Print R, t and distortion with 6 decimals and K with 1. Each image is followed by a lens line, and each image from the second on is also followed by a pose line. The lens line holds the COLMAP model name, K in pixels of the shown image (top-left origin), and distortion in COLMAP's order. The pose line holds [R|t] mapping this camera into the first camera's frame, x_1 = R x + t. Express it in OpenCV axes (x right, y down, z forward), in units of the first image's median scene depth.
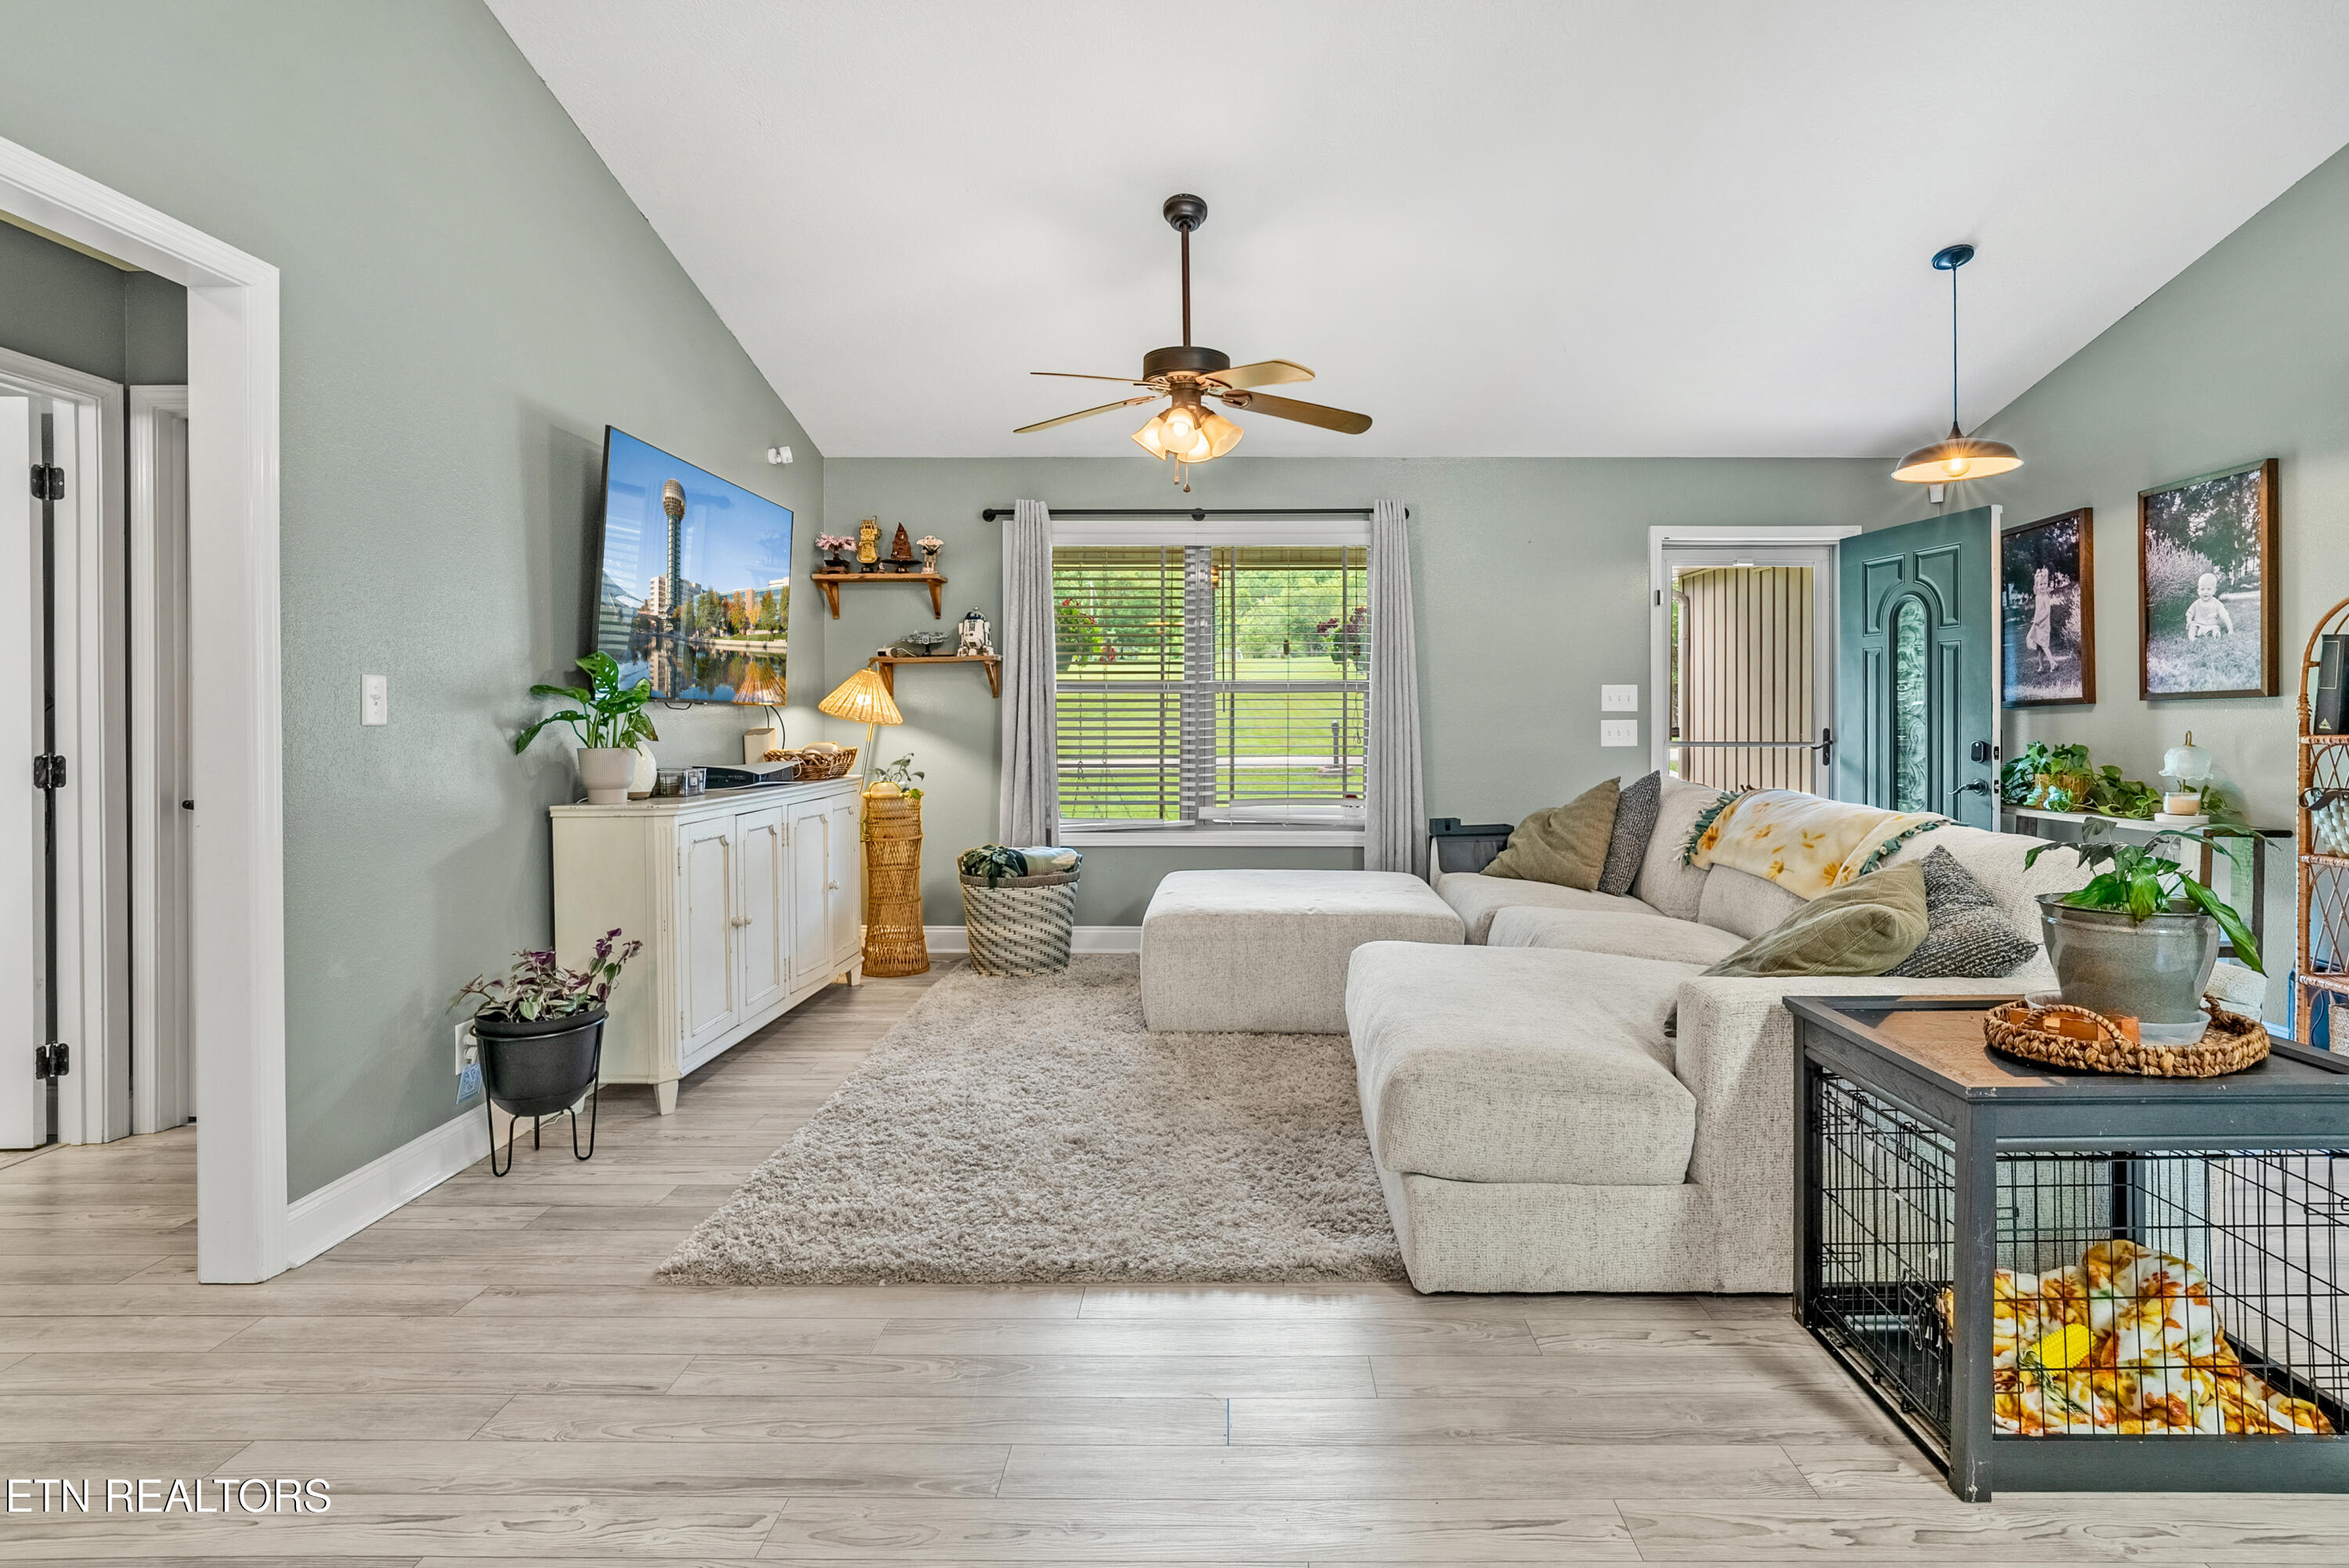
lens RADIAL K [[1123.4, 0, 1223.1], [0, 1123.4, 740.9], [0, 0, 1]] dist [-0.019754, 0.008232]
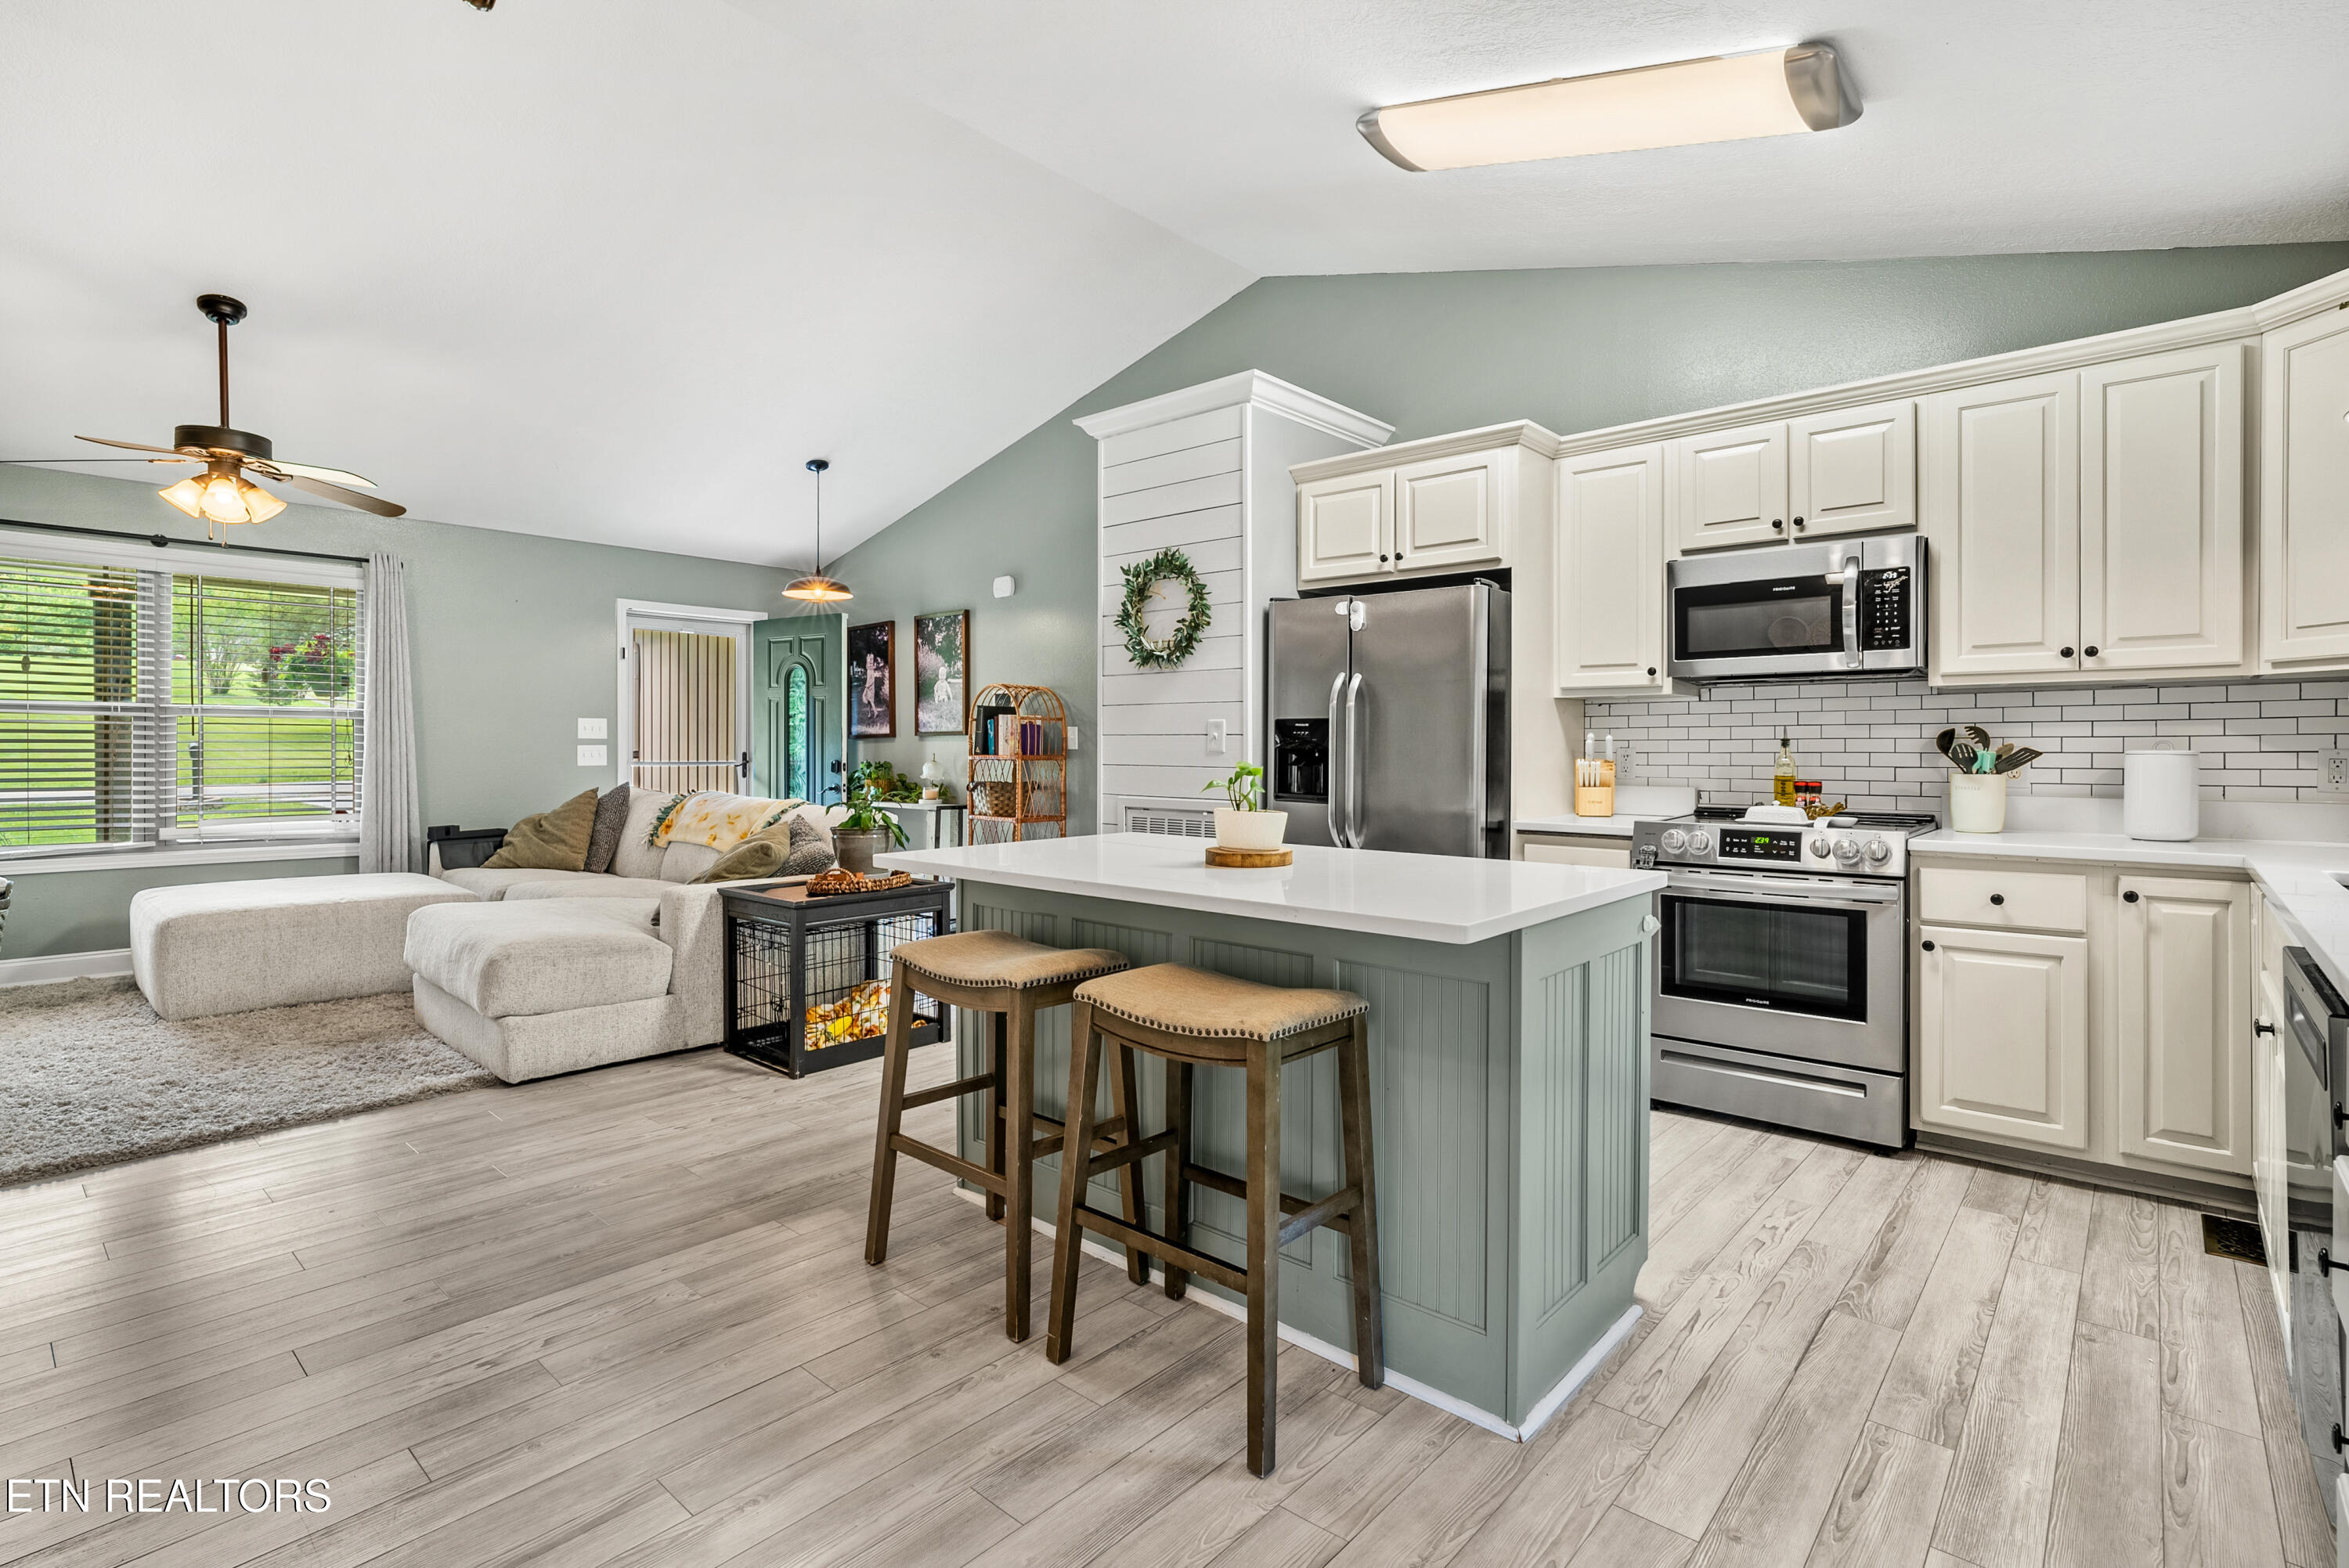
lens RADIAL K [[1123.4, 0, 1181.0], [0, 1123.4, 749.0], [0, 0, 1]] dist [-0.019754, 0.008232]
pose [[0.653050, 0.004533, 0.757301, -0.244468], [0.007748, 0.999890, -0.012666, 0.009730], [-0.757275, 0.014140, 0.652943, -0.483128]]
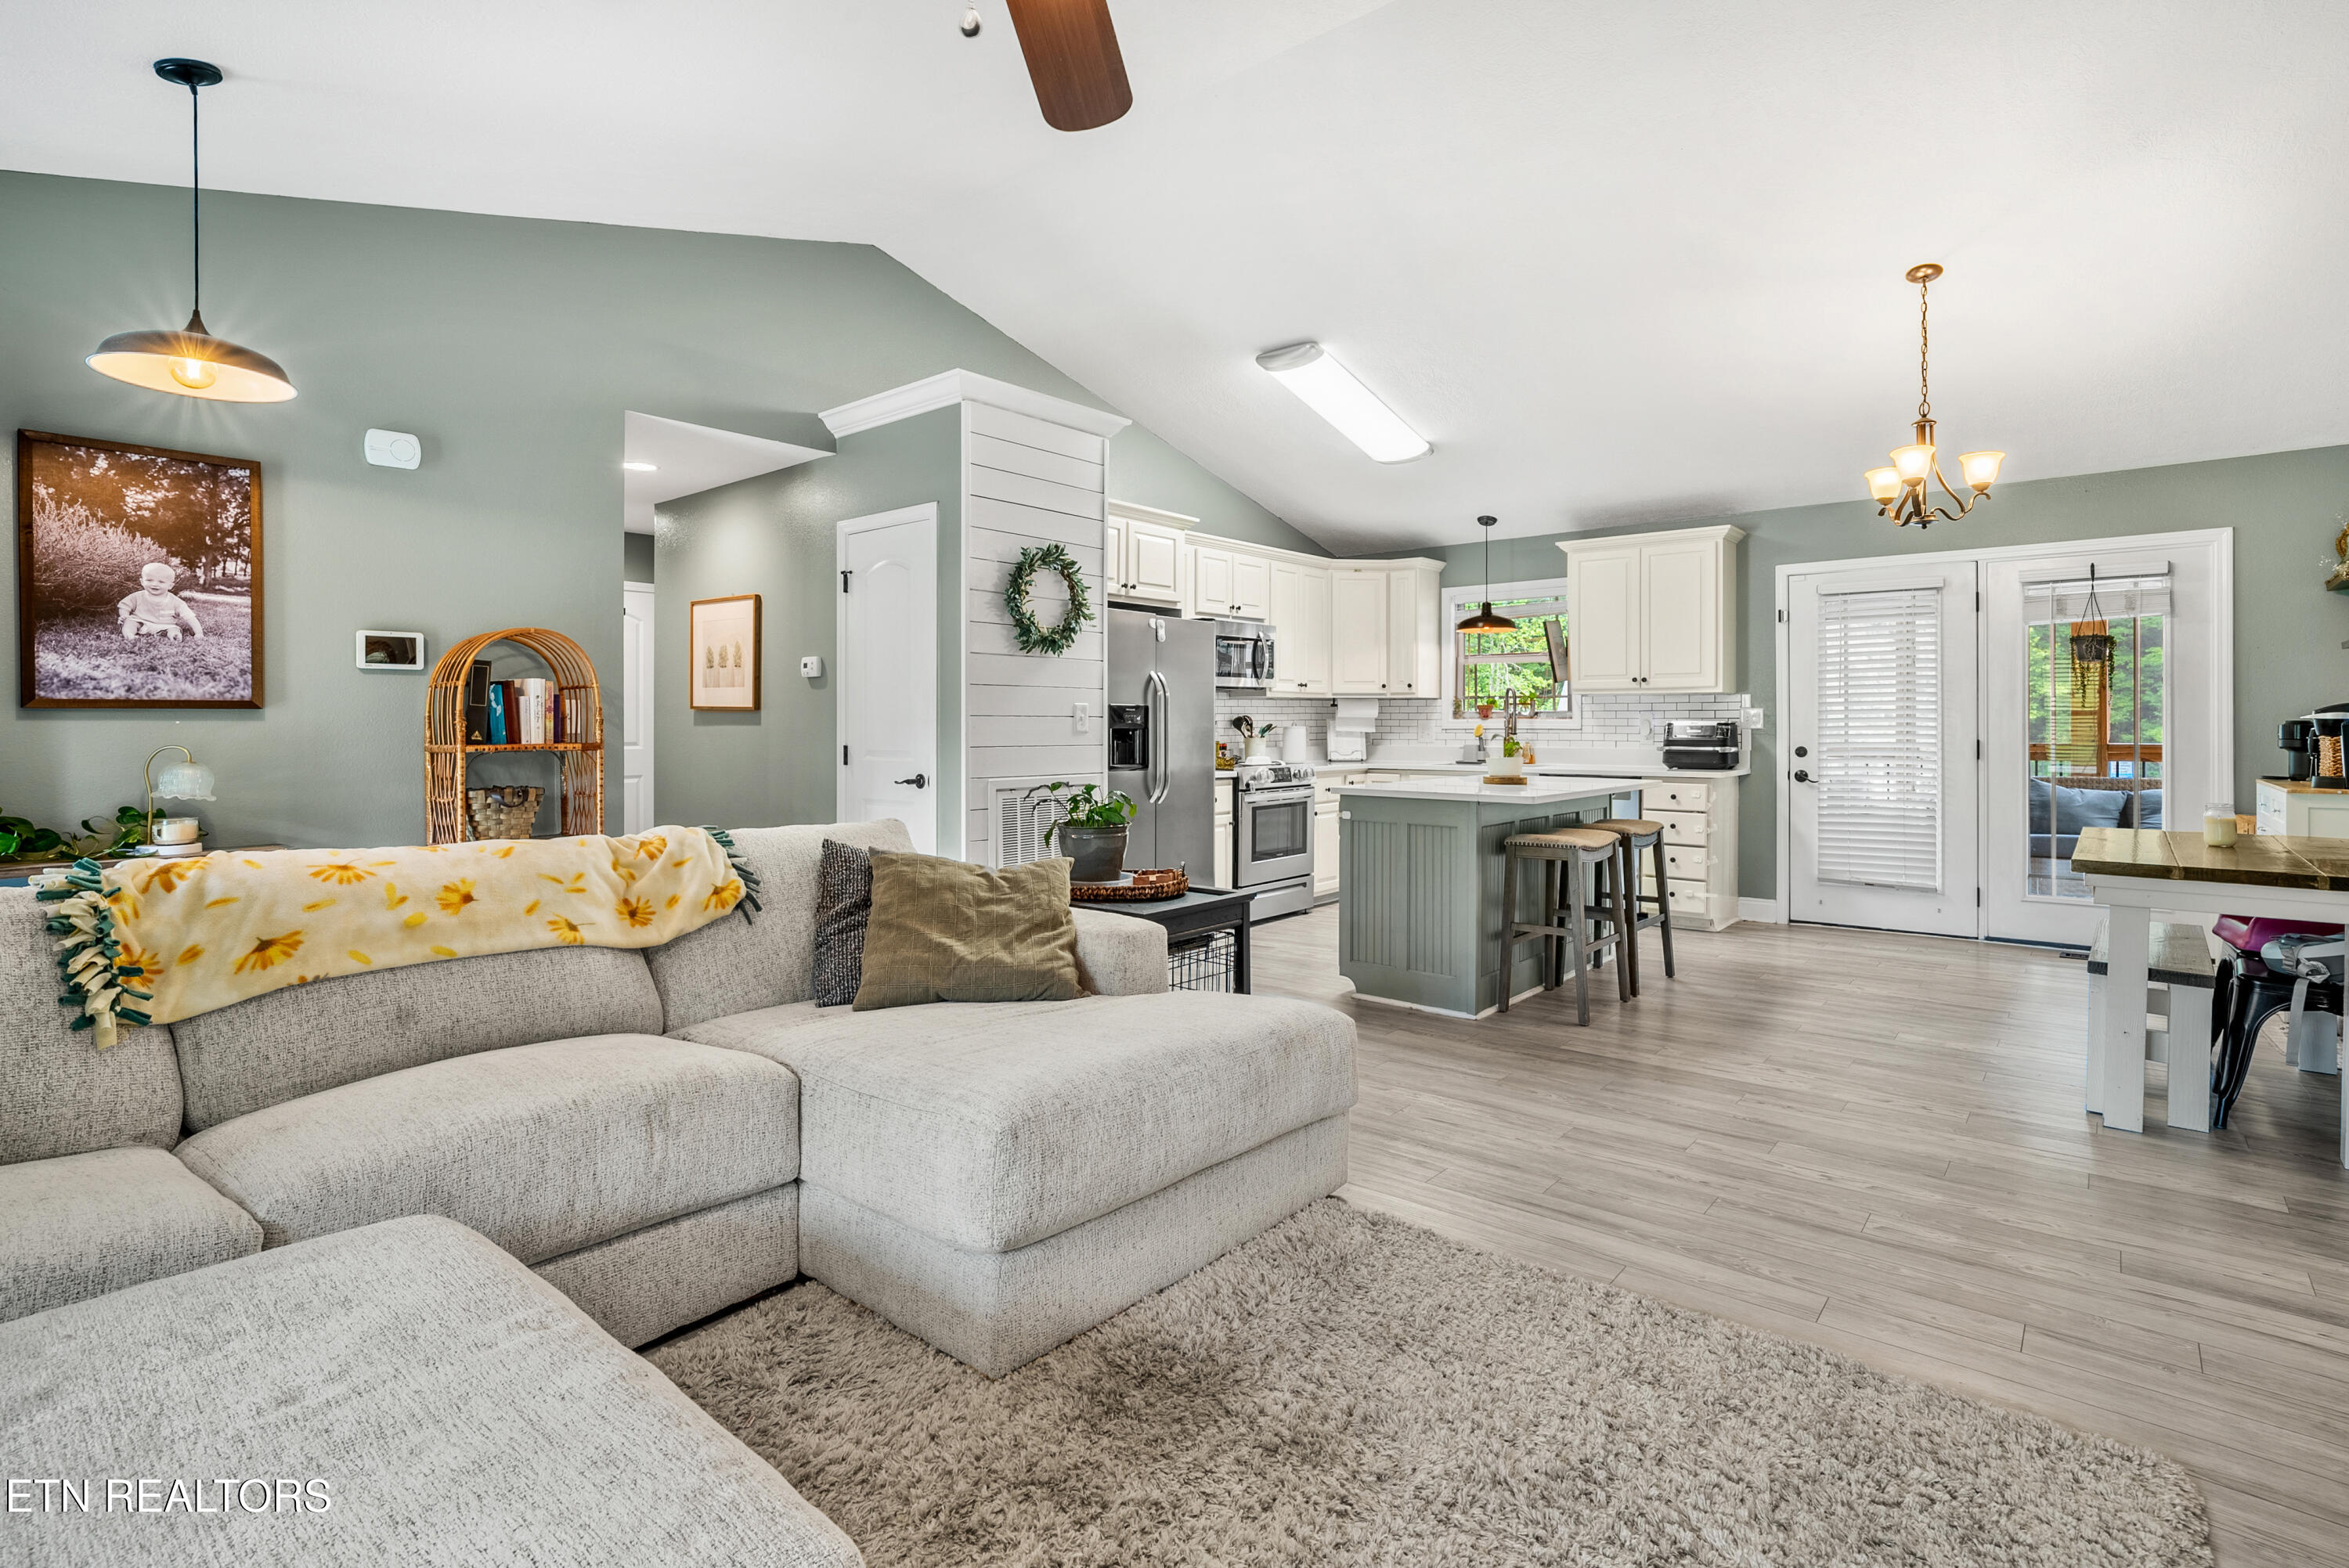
lens RADIAL K [[1123.4, 0, 1183.3], [0, 1123.4, 729.3], [0, 0, 1]] dist [-0.019754, 0.008232]
pose [[-0.774056, 0.003142, 0.633110, -0.267179], [0.016319, 0.999754, 0.014990, -0.021710], [-0.632907, 0.021935, -0.773917, 1.149292]]
